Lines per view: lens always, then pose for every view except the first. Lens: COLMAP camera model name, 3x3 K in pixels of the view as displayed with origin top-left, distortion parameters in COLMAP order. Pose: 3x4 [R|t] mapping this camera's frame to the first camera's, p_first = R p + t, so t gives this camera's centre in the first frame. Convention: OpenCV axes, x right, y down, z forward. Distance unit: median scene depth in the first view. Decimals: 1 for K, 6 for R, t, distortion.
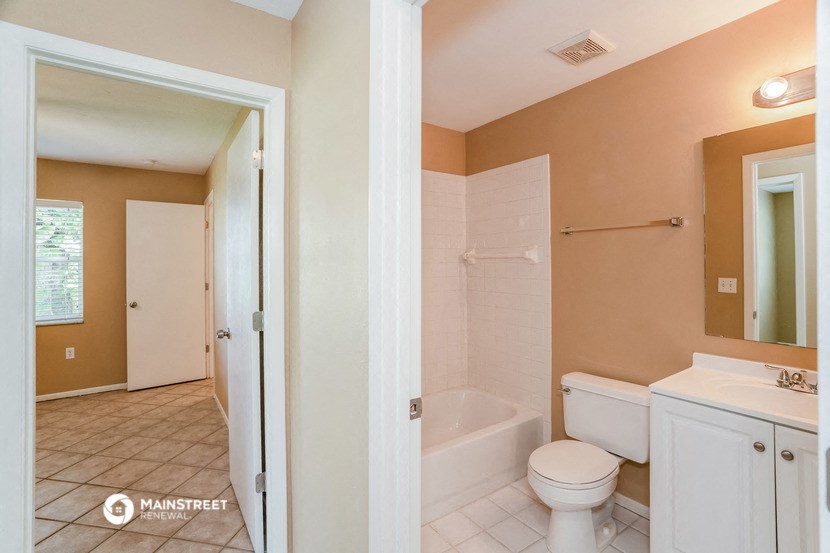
lens RADIAL K [[375.8, 0, 410.6], [0, 375.8, 272.6], [0, 0, 1]] dist [-0.025136, 0.003500]
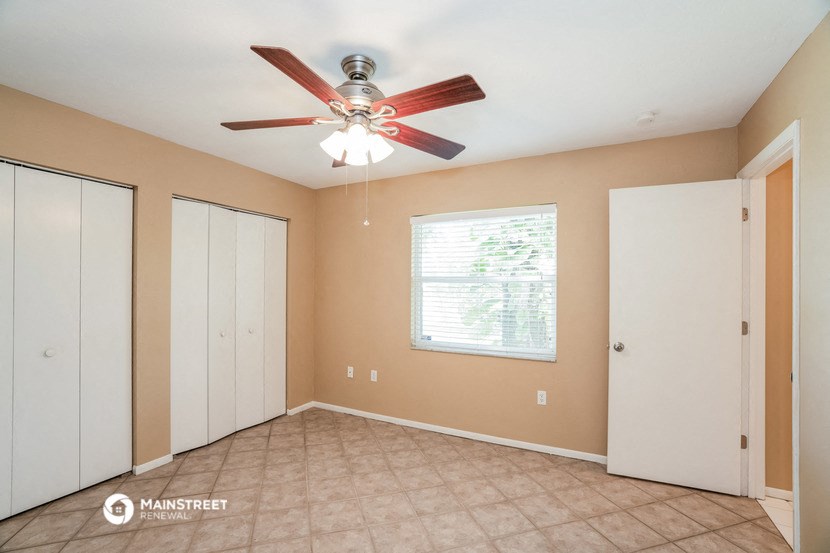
lens RADIAL K [[375.8, 0, 412.9], [0, 375.8, 283.1], [0, 0, 1]] dist [-0.025136, 0.003500]
pose [[0.461408, -0.011272, -0.887116, -0.326295], [-0.012247, 0.999743, -0.019073, -0.009251], [0.887103, 0.019664, 0.461152, 0.366947]]
